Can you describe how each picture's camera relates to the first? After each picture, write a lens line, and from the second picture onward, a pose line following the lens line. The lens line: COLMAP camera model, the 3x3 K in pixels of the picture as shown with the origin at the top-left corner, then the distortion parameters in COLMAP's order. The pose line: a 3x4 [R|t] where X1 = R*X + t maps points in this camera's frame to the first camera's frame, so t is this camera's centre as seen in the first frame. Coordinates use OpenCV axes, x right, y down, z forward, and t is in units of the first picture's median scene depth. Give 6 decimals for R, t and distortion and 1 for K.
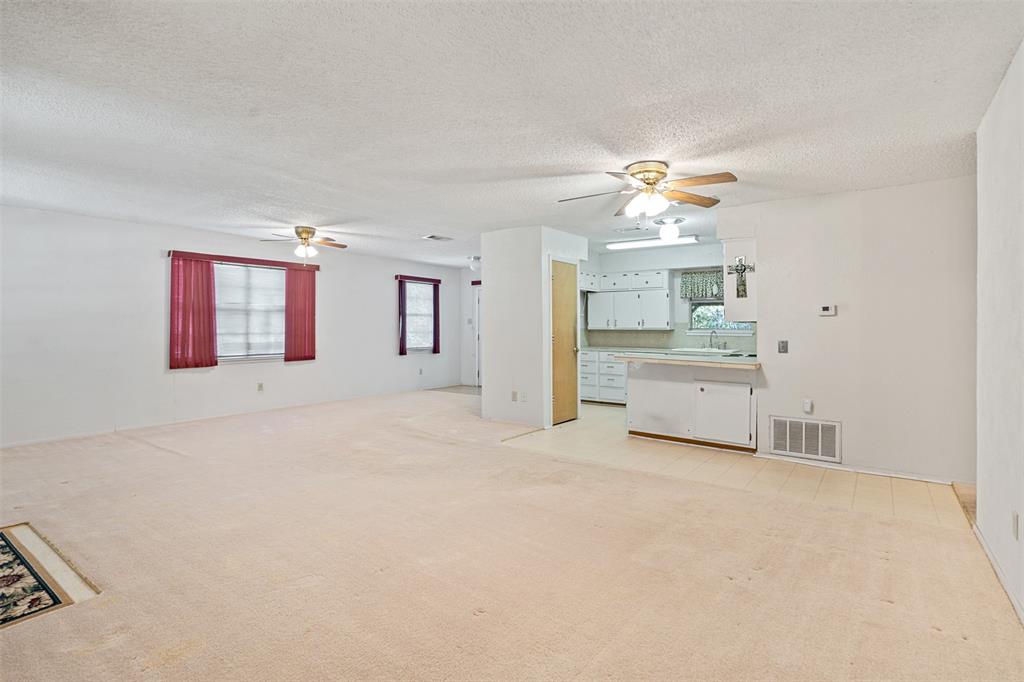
lens RADIAL K [[507.0, 0, 508.1], [0, 507.0, 327.7], [0, 0, 1]] dist [0.000738, 0.000046]
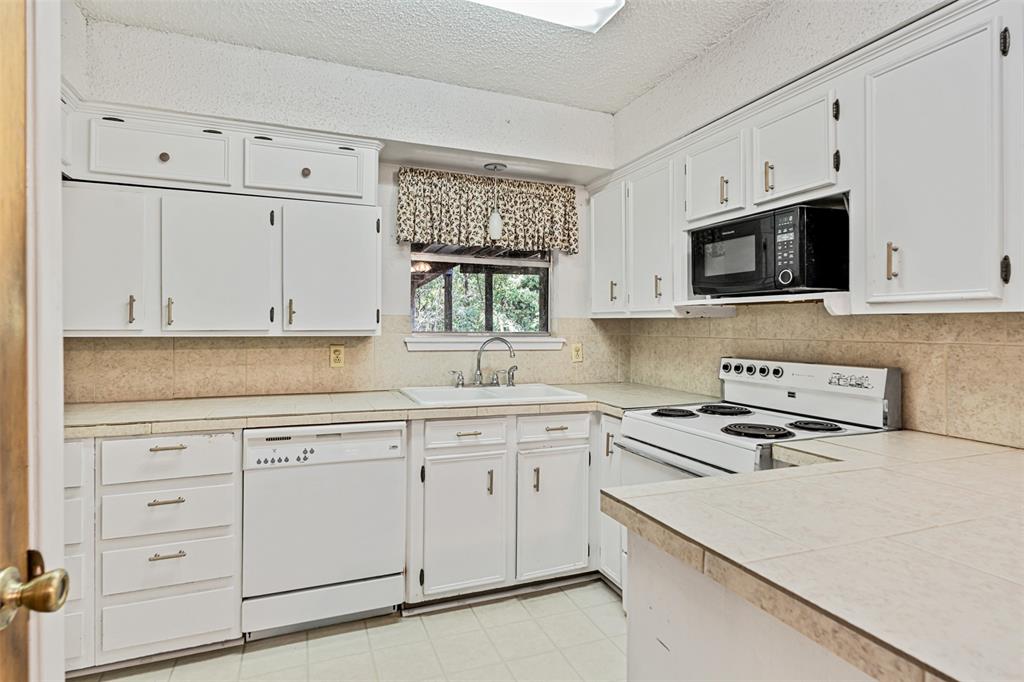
lens RADIAL K [[507.0, 0, 508.1], [0, 507.0, 327.7], [0, 0, 1]] dist [0.000738, 0.000046]
pose [[0.530485, -0.000245, 0.847694, 0.140099], [-0.002055, 0.999997, 0.001575, -0.002835], [-0.847692, -0.002578, 0.530483, 1.157584]]
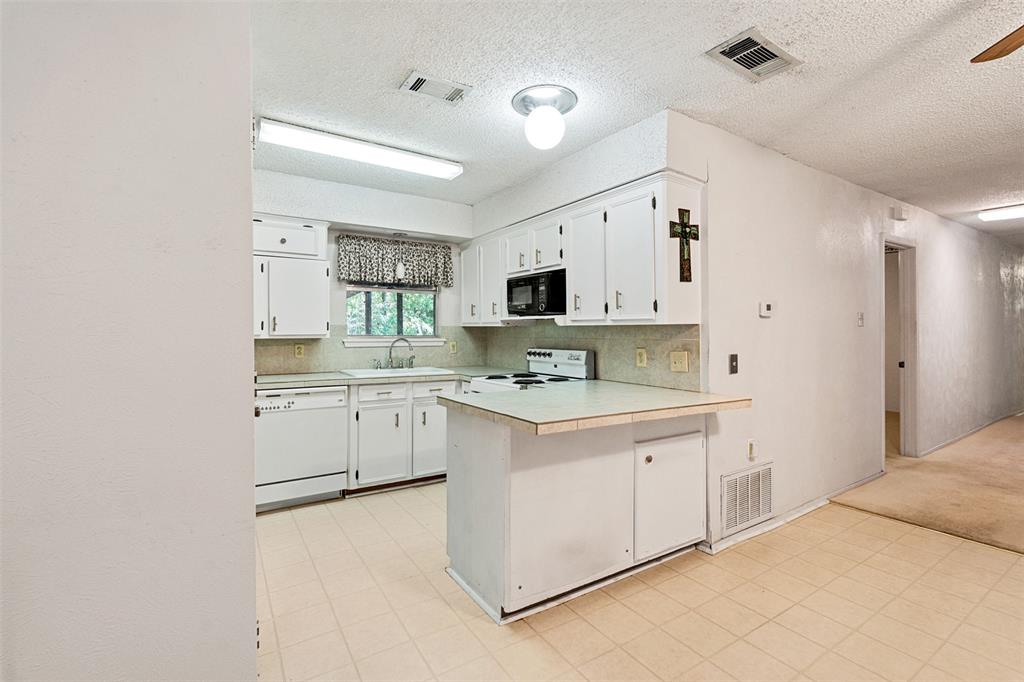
lens RADIAL K [[453.3, 0, 509.7], [0, 453.3, 330.9], [0, 0, 1]] dist [-0.001763, -0.000077]
pose [[0.358772, -0.001224, 0.933425, -0.082521], [0.003394, 0.999994, 0.000007, -0.004083], [-0.933419, 0.003166, 0.358774, 0.991881]]
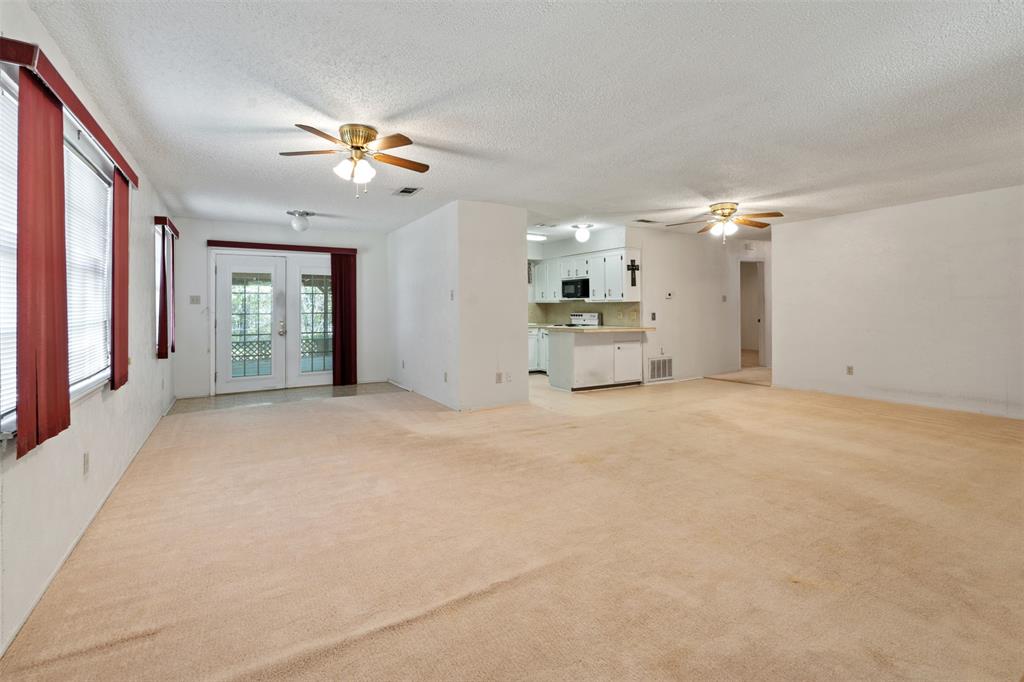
lens RADIAL K [[459.3, 0, 516.2], [0, 459.3, 304.6], [0, 0, 1]] dist [0.000143, 0.000045]
pose [[0.375932, 0.000035, 0.926647, -0.971124], [0.009305, 0.999949, -0.003813, 0.000037], [-0.926601, 0.010056, 0.375913, 0.796578]]
